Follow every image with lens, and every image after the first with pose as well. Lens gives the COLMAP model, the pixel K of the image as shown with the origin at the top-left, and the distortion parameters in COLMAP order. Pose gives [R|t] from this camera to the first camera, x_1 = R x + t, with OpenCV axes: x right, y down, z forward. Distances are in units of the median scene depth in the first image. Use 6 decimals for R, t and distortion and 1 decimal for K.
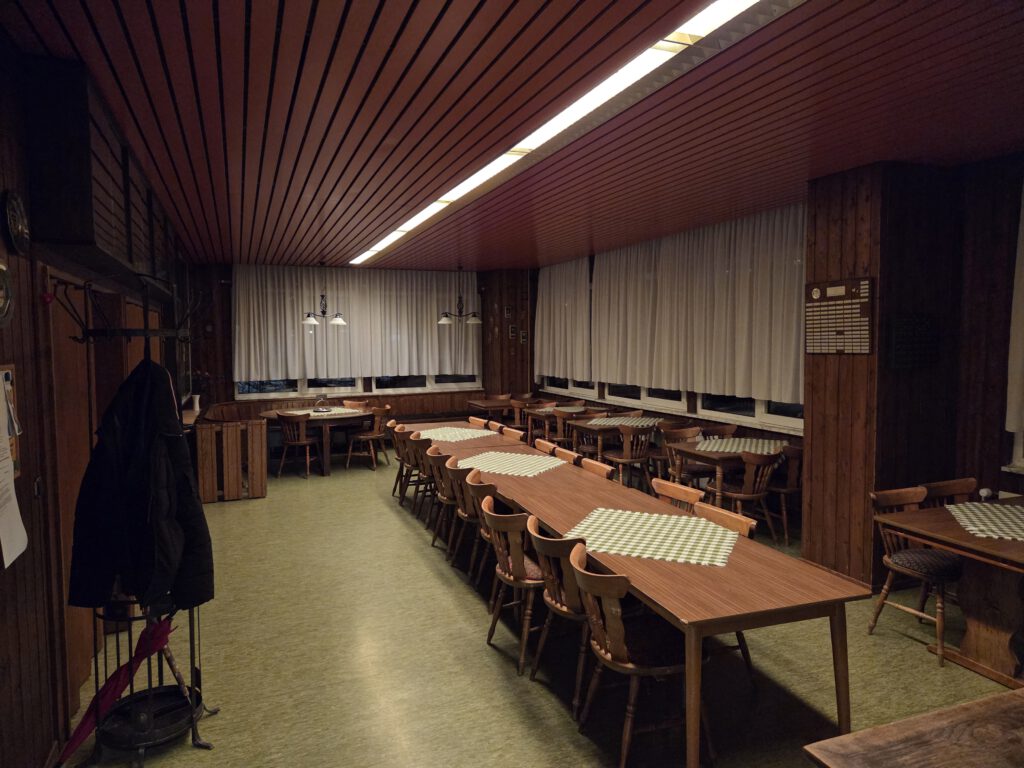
lens RADIAL K [[689.0, 0, 512.0], [0, 689.0, 384.0], [0, 0, 1]] dist [0.081633, -0.068389]
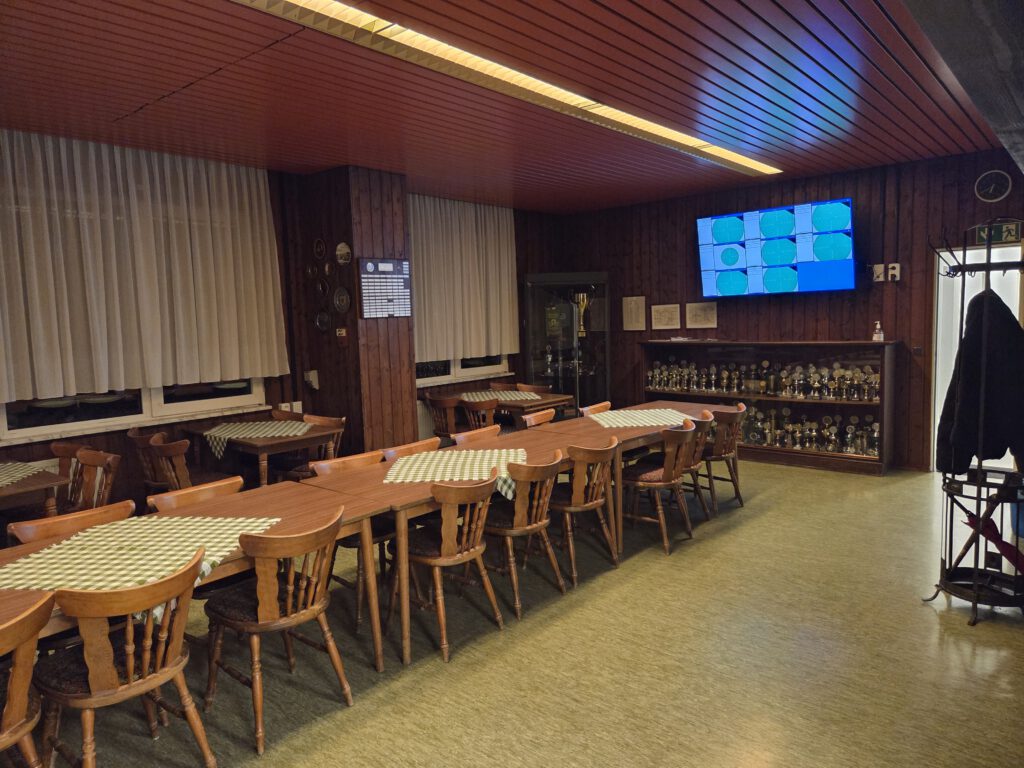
lens RADIAL K [[668.2, 0, 512.0], [0, 668.2, 384.0], [0, 0, 1]] dist [0.000504, 0.000419]
pose [[-0.466101, -0.060705, 0.882646, -0.699218], [0.095557, 0.988353, 0.118436, -0.046054], [-0.879556, 0.139546, -0.454872, 1.364462]]
